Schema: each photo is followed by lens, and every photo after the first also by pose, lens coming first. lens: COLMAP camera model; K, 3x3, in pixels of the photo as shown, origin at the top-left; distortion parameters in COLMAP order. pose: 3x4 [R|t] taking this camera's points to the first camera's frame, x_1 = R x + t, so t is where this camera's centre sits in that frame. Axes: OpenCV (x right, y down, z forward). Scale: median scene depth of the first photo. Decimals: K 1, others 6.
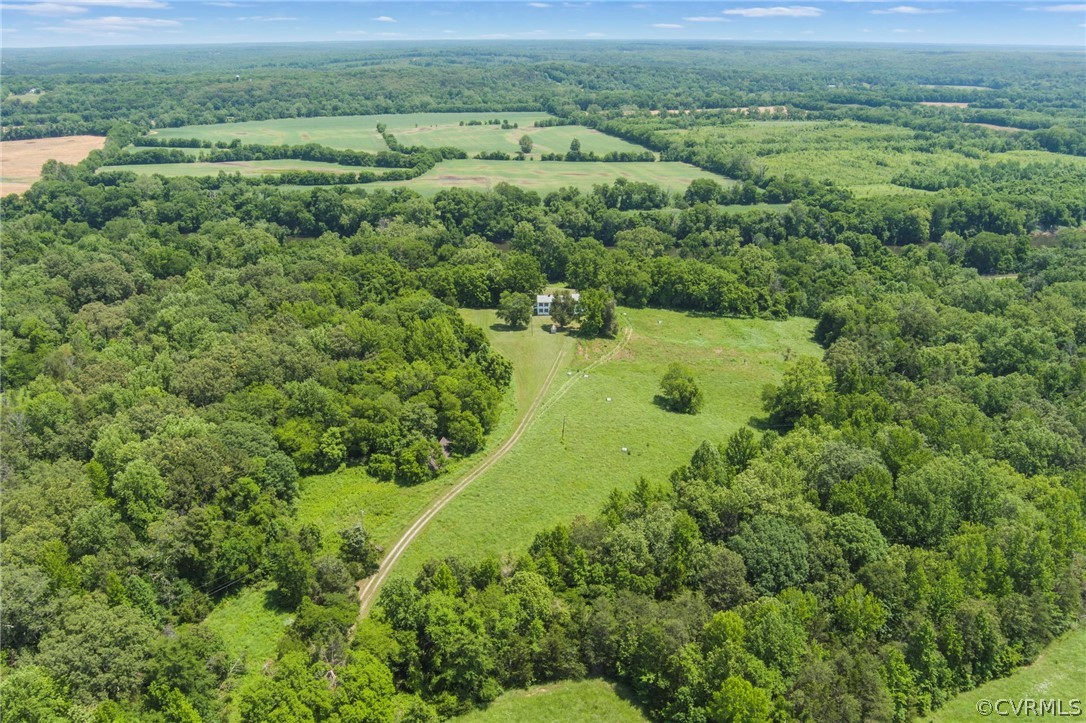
lens RADIAL K [[915.2, 0, 543.0], [0, 915.2, 361.5], [0, 0, 1]] dist [-0.126048, 0.082433]
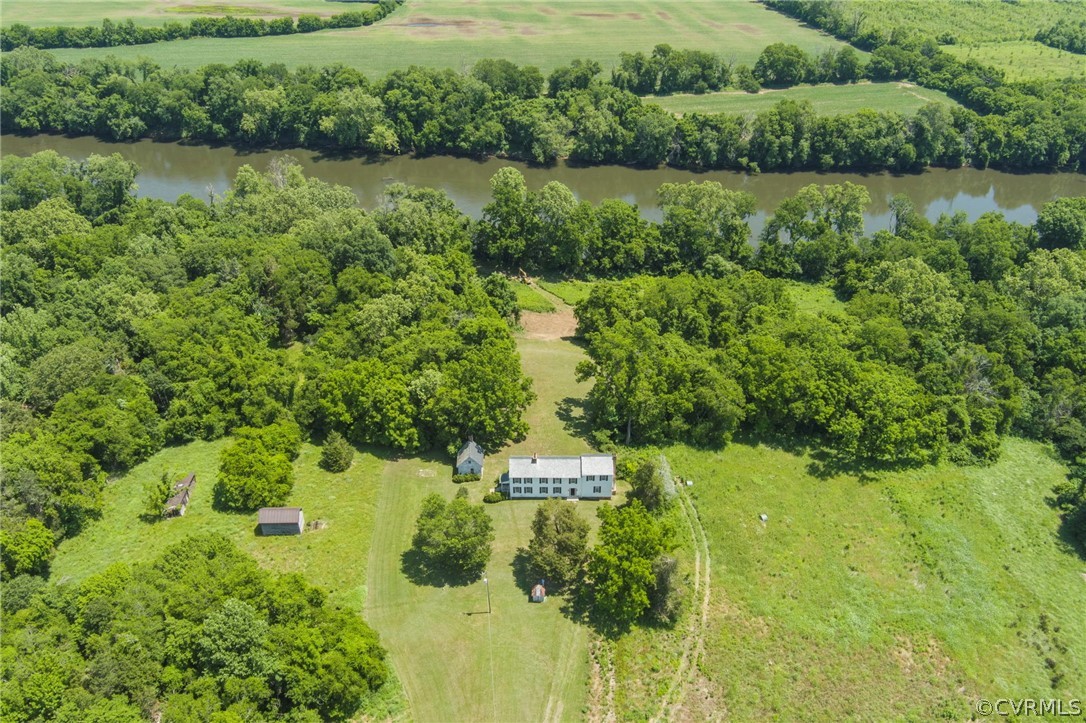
lens RADIAL K [[915.2, 0, 543.0], [0, 915.2, 361.5], [0, 0, 1]] dist [-0.126048, 0.082433]
pose [[0.999818, 0.009090, -0.016750, 0.010991], [-0.005116, 0.974674, 0.223570, -0.133182], [0.018358, -0.223444, 0.974544, 0.320524]]
